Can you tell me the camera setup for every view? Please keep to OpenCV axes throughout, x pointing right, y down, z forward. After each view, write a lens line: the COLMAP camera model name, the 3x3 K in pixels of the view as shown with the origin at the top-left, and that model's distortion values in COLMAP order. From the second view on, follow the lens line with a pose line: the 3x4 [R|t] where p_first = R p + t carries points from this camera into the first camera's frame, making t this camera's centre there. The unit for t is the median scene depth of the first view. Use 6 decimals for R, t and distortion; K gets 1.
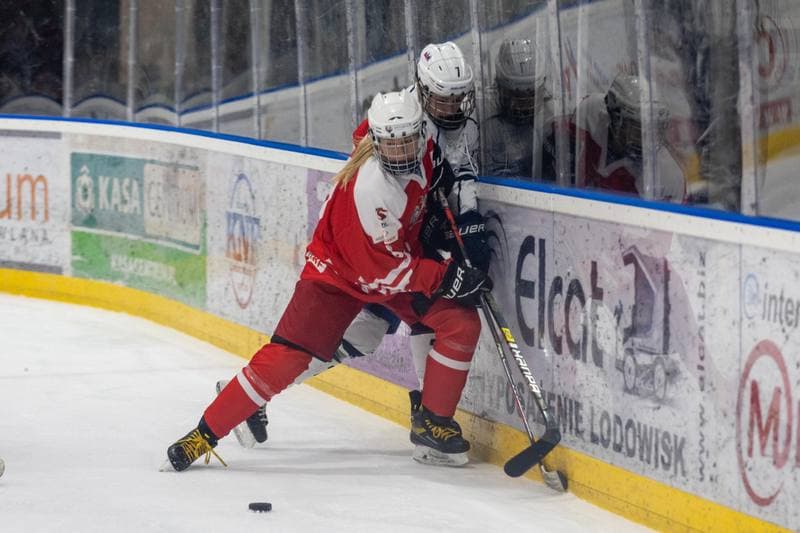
lens RADIAL K [[4941.3, 0, 400.0], [0, 4941.3, 266.5], [0, 0, 1]] dist [-0.448275, -17.358457]
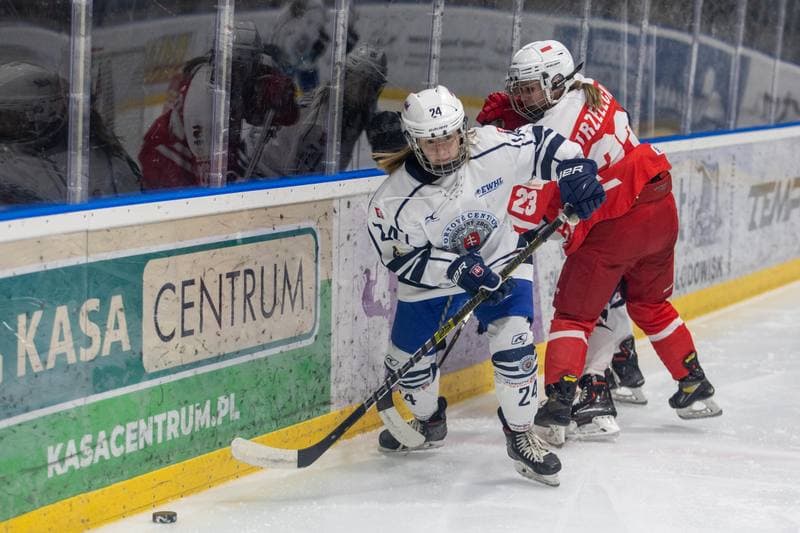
lens RADIAL K [[4941.3, 0, 400.0], [0, 4941.3, 266.5], [0, 0, 1]] dist [-0.448275, -17.358457]
pose [[-0.925244, -0.027659, 0.378362, -0.507704], [0.006386, 0.996062, 0.088429, -0.120400], [-0.379318, 0.084235, -0.921424, 2.620682]]
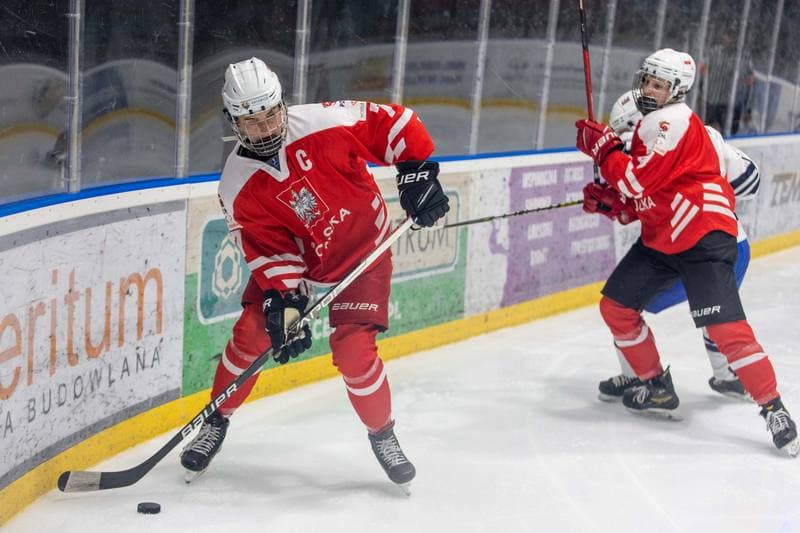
lens RADIAL K [[4941.3, 0, 400.0], [0, 4941.3, 266.5], [0, 0, 1]] dist [-0.448275, -17.358457]
pose [[-0.906491, -0.058596, 0.418139, -0.822599], [-0.023387, 0.995771, 0.088841, -0.162101], [-0.421576, 0.070755, -0.904028, 3.265421]]
